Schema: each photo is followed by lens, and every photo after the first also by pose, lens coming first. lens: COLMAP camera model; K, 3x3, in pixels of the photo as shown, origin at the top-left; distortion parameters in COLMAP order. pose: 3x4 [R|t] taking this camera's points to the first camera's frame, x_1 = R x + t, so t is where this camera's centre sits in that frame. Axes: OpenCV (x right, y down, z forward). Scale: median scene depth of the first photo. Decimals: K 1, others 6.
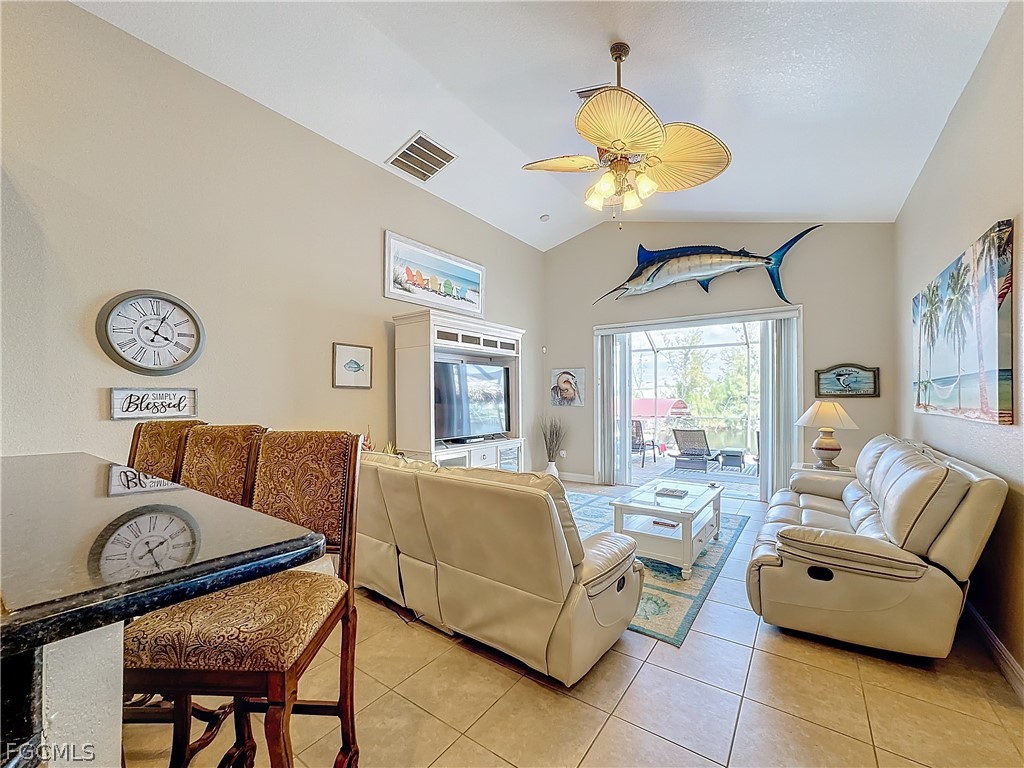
lens RADIAL K [[421.4, 0, 515.6], [0, 421.4, 397.3], [0, 0, 1]] dist [-0.008674, 0.004900]
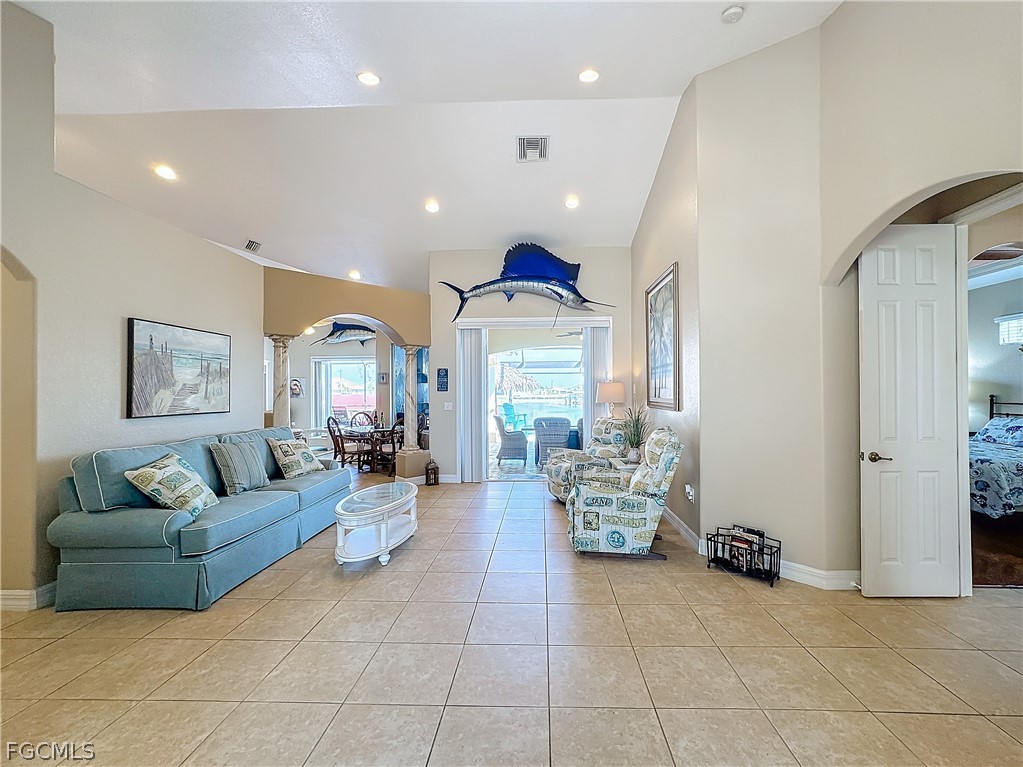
lens RADIAL K [[421.0, 0, 526.5], [0, 421.0, 386.8], [0, 0, 1]] dist [-0.008674, 0.004900]
pose [[0.829064, -0.002129, 0.559150, -0.092612], [0.009682, 0.999898, -0.010547, 0.001535], [-0.559070, 0.014158, 0.829000, -1.499769]]
